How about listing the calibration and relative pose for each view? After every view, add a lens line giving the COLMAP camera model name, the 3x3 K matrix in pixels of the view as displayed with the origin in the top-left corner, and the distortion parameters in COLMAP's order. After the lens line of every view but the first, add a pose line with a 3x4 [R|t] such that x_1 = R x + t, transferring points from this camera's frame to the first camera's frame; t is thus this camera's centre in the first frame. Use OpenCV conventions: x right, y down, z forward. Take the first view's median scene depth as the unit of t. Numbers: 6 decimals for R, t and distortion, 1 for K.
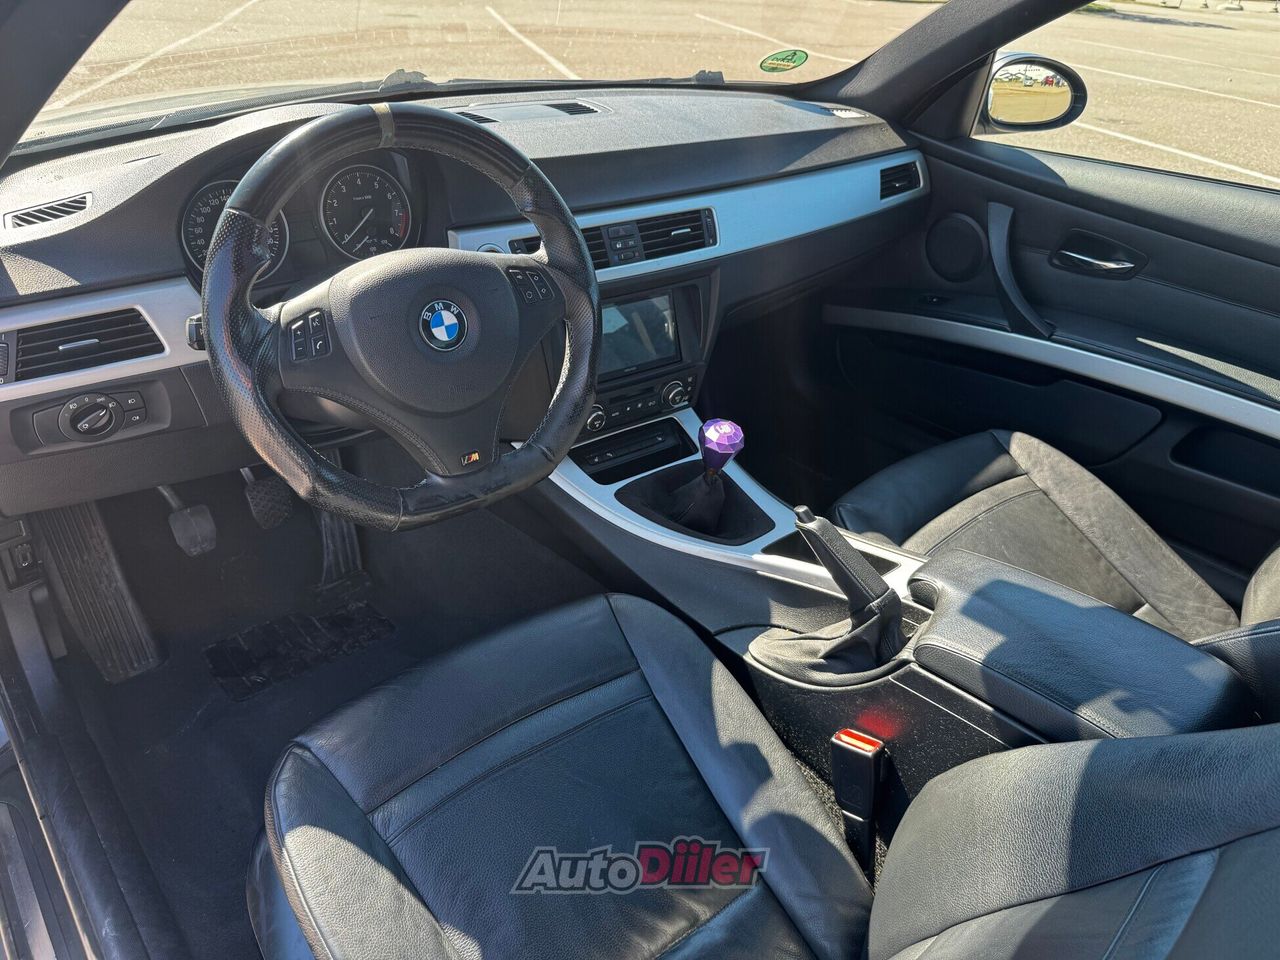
lens RADIAL K [[901.7, 0, 617.5], [0, 901.7, 479.1], [0, 0, 1]] dist [0.074957, -0.113794]
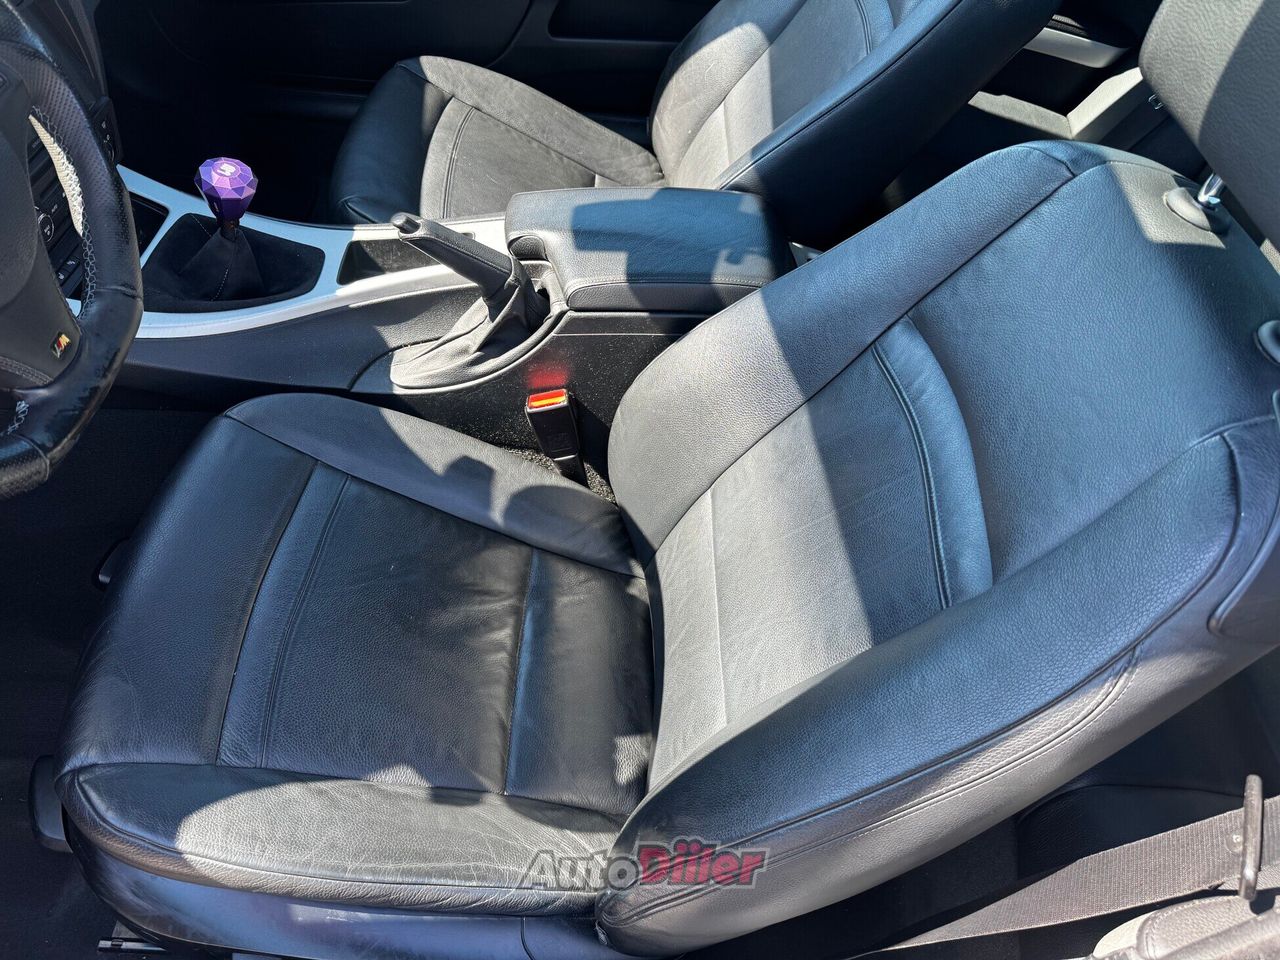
lens RADIAL K [[901.7, 0, 617.5], [0, 901.7, 479.1], [0, 0, 1]] dist [0.074957, -0.113794]
pose [[0.647280, -0.568355, 0.507939, -0.281050], [0.336503, 0.810978, 0.478624, -0.125195], [-0.683955, -0.138880, 0.716183, 0.137112]]
